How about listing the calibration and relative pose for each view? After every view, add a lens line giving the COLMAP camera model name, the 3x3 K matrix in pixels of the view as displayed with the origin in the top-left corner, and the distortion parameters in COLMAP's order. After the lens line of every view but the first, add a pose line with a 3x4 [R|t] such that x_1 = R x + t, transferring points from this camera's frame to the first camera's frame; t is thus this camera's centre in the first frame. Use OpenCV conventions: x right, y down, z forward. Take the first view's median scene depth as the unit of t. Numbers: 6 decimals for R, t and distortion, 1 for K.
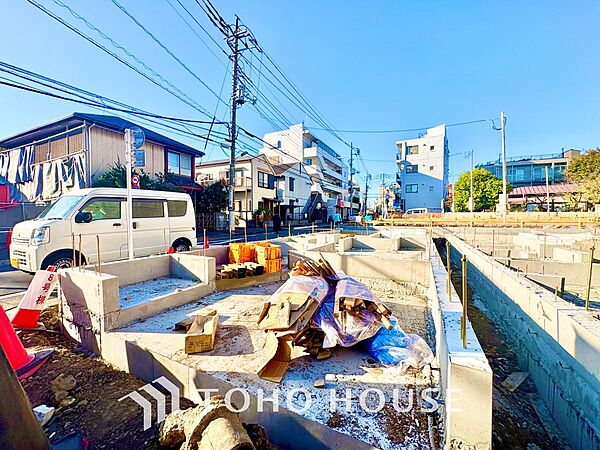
lens RADIAL K [[239.0, 0, 299.7], [0, 239.0, 225.6], [0, 0, 1]] dist [-0.000869, 0.000228]
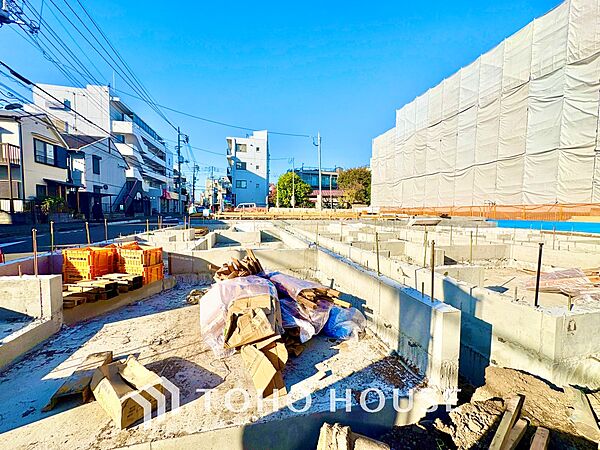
lens RADIAL K [[239.0, 0, 300.0], [0, 239.0, 225.3], [0, 0, 1]] dist [-0.000869, 0.000228]
pose [[0.762086, -0.026042, 0.646951, -0.075329], [0.008850, 0.999516, 0.029810, -0.001664], [-0.647415, -0.016992, 0.761948, 0.034249]]
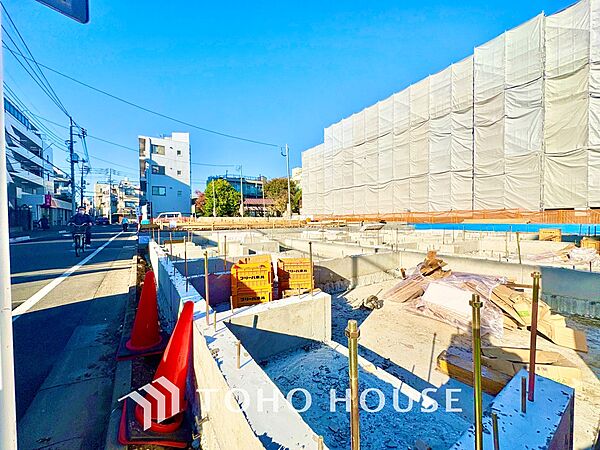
lens RADIAL K [[239.0, 0, 299.7], [0, 239.0, 225.5], [0, 0, 1]] dist [-0.000869, 0.000228]
pose [[0.483176, -0.021609, 0.875257, -0.234148], [0.038191, 0.999264, 0.003587, -0.006226], [-0.874690, 0.031693, 0.483645, 0.207063]]
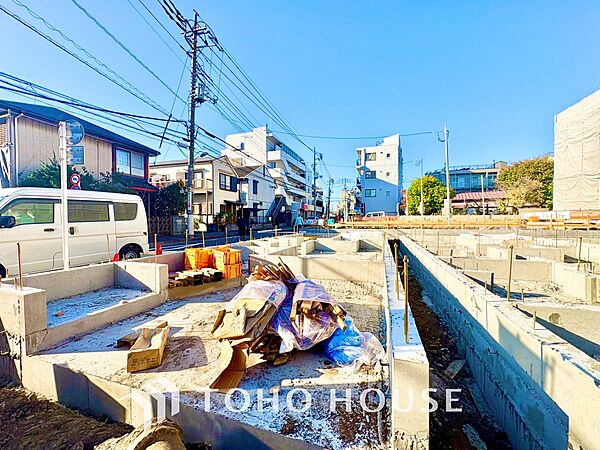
lens RADIAL K [[239.0, 0, 299.9], [0, 239.0, 225.7], [0, 0, 1]] dist [-0.000869, 0.000228]
pose [[0.989155, -0.006954, 0.146710, 0.005310], [0.008876, 0.999883, -0.012444, -0.000330], [-0.146606, 0.013611, 0.989101, 0.000499]]
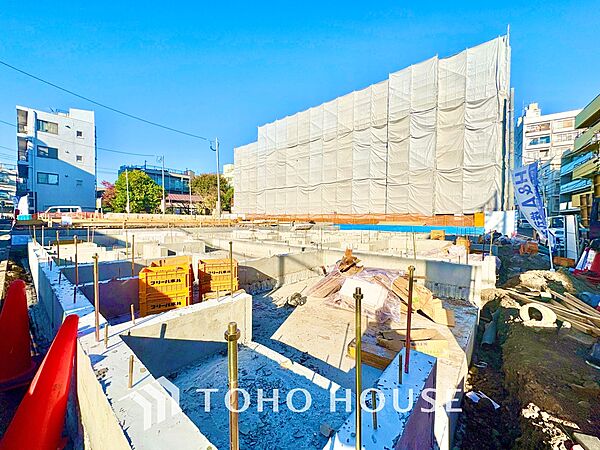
lens RADIAL K [[239.0, 0, 299.7], [0, 239.0, 225.7], [0, 0, 1]] dist [-0.000869, 0.000228]
pose [[0.224523, -0.019503, 0.974274, -0.231195], [0.022079, 0.999645, 0.014923, -0.006039], [-0.974219, 0.018160, 0.224874, 0.201110]]
